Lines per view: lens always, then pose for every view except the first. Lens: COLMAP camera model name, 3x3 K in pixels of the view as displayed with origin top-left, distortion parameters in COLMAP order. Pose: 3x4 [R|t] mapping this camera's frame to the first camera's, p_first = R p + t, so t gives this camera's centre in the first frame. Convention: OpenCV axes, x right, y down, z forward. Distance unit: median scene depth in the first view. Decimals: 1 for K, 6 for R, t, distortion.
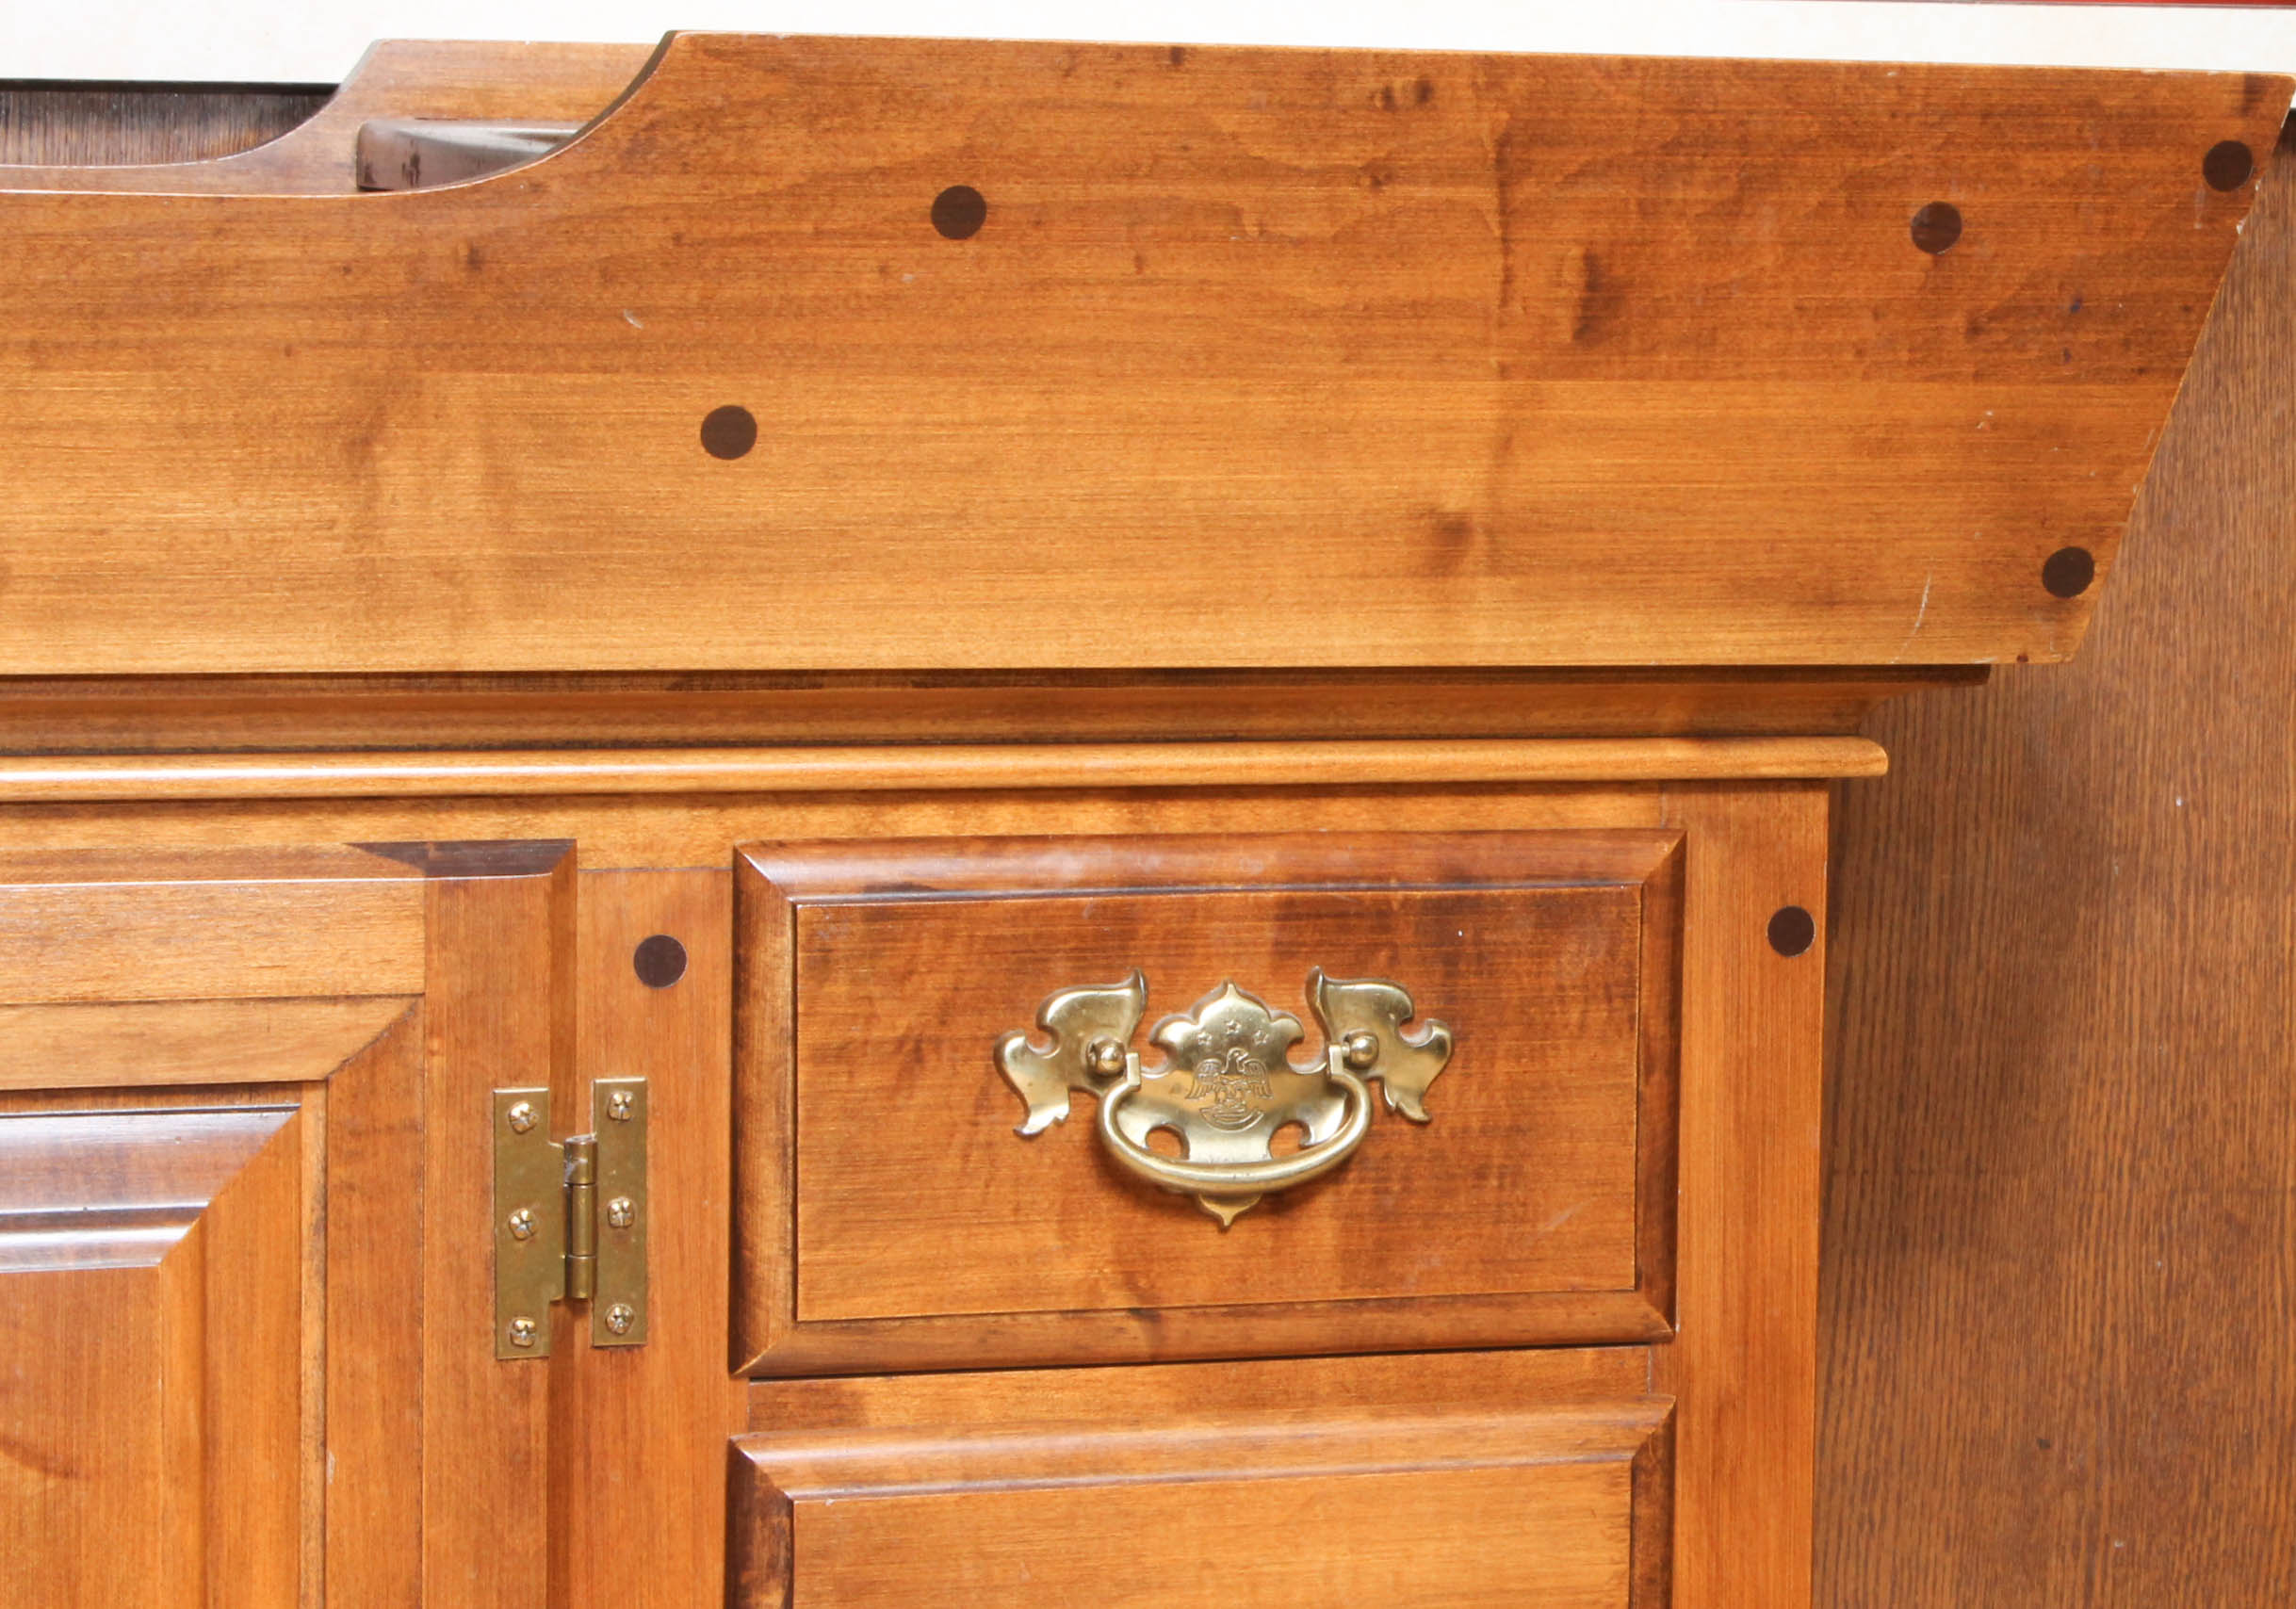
lens RADIAL K [[6615.3, 0, 1428.4], [0, 6615.3, 686.8], [0, 0, 1]] dist [0.077643, -0.124692]
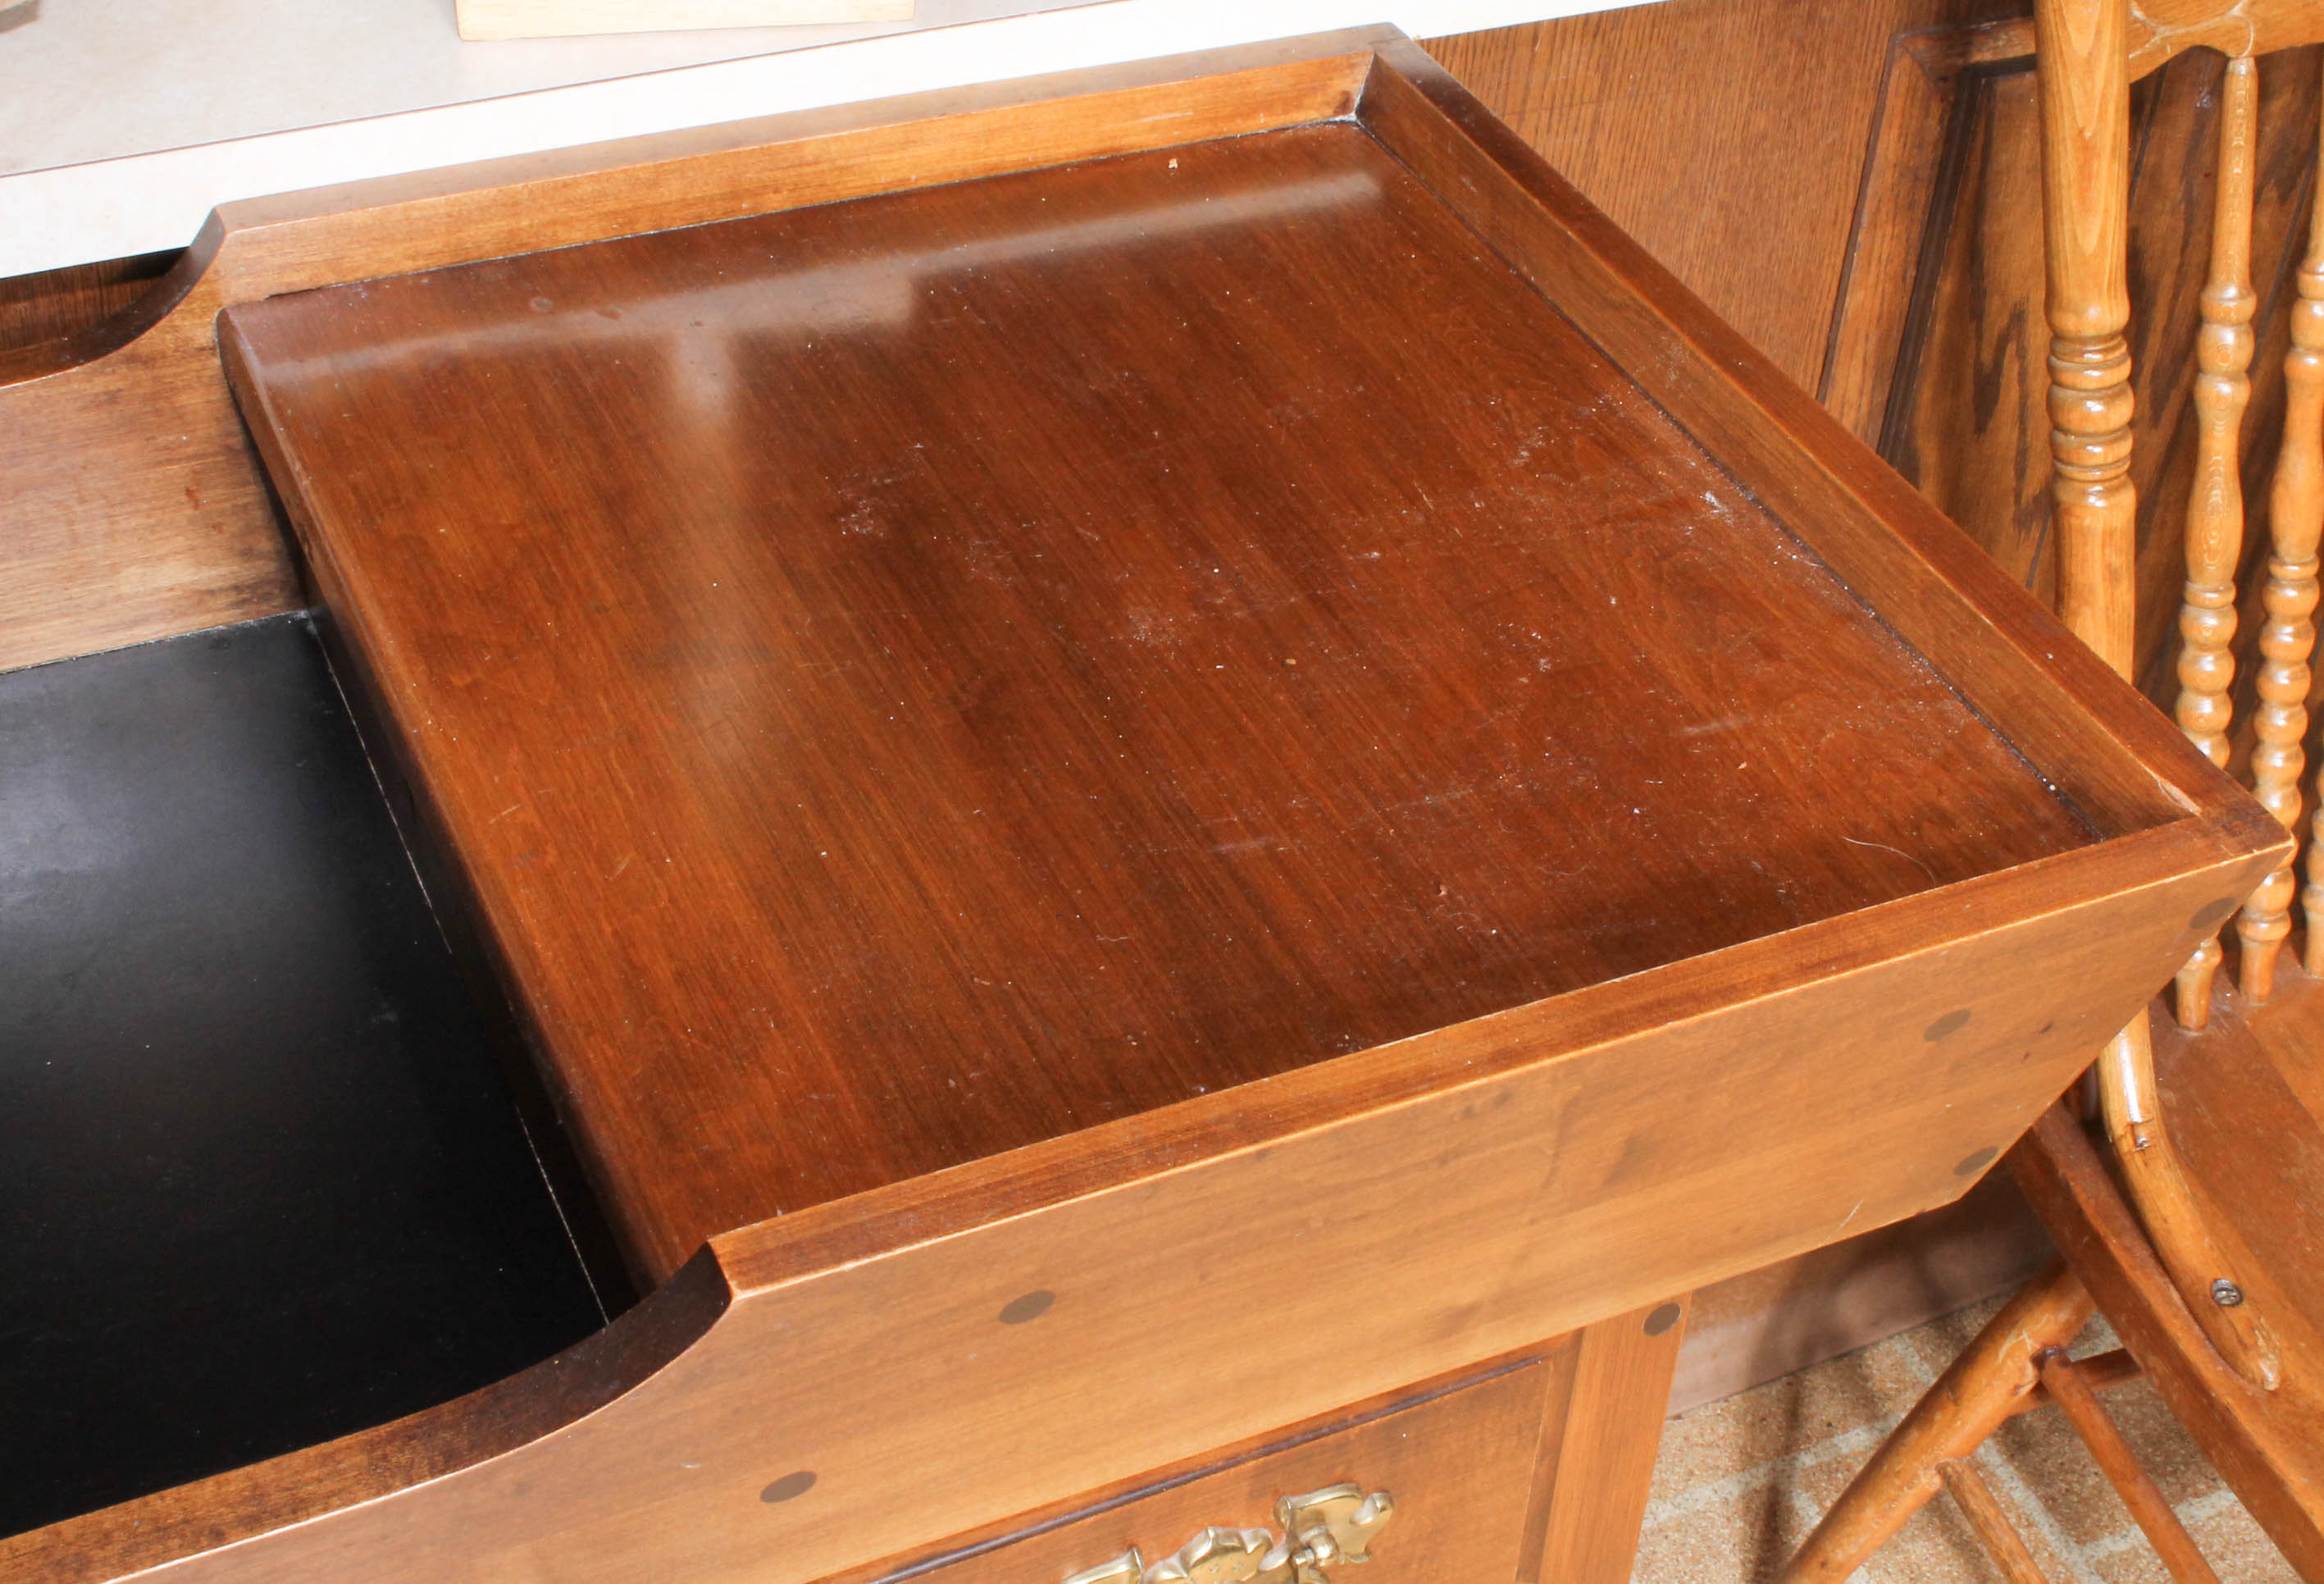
lens RADIAL K [[3284.4, 0, 1265.9], [0, 3284.4, 794.7], [0, 0, 1]] dist [-0.041423, -0.053724]
pose [[0.986827, -0.060353, 0.150103, -0.100395], [-0.033301, 0.832164, 0.553528, -0.379311], [-0.158317, -0.551235, 0.819192, 0.641654]]
